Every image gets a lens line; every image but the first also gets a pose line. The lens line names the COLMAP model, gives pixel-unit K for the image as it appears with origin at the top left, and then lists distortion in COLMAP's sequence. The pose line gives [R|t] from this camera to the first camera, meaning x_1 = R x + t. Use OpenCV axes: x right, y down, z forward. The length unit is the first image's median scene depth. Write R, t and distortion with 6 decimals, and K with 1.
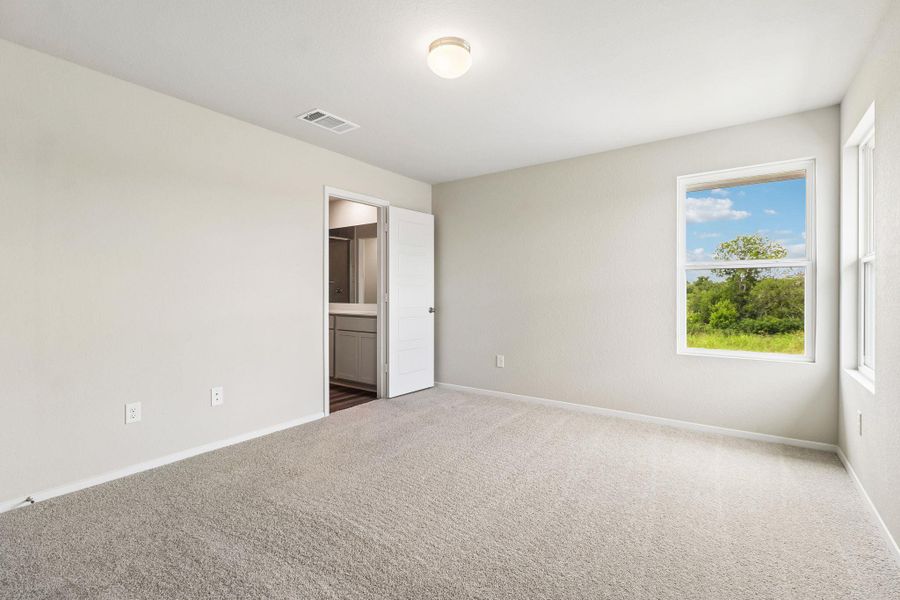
lens RADIAL K [[414.7, 0, 449.8], [0, 414.7, 293.6], [0, 0, 1]] dist [0.000873, -0.000153]
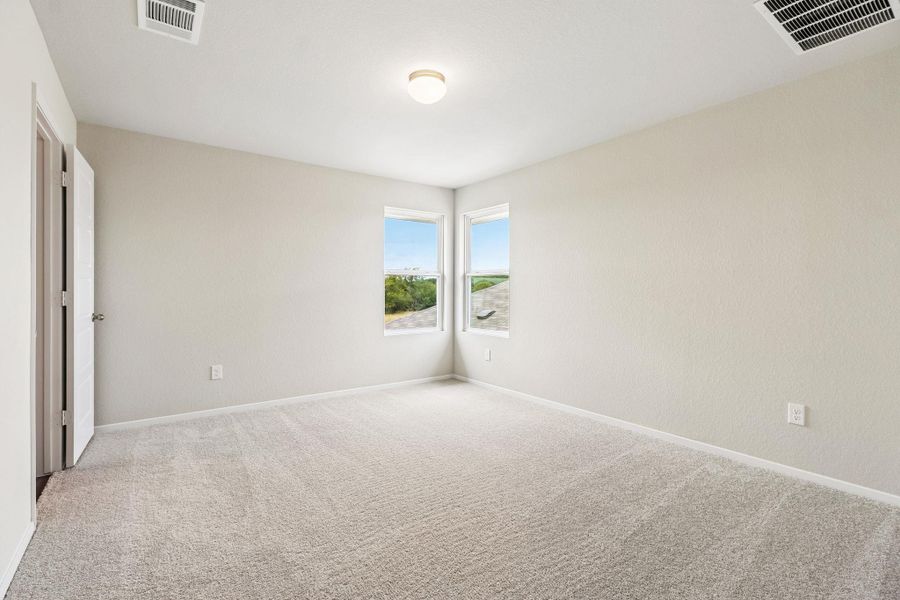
lens RADIAL K [[414.7, 0, 449.8], [0, 414.7, 293.6], [0, 0, 1]] dist [0.000873, -0.000153]
pose [[0.302164, -0.000577, 0.953256, -0.727632], [0.002023, 0.999998, -0.000036, 0.008063], [-0.953254, 0.001939, 0.302164, 0.406381]]
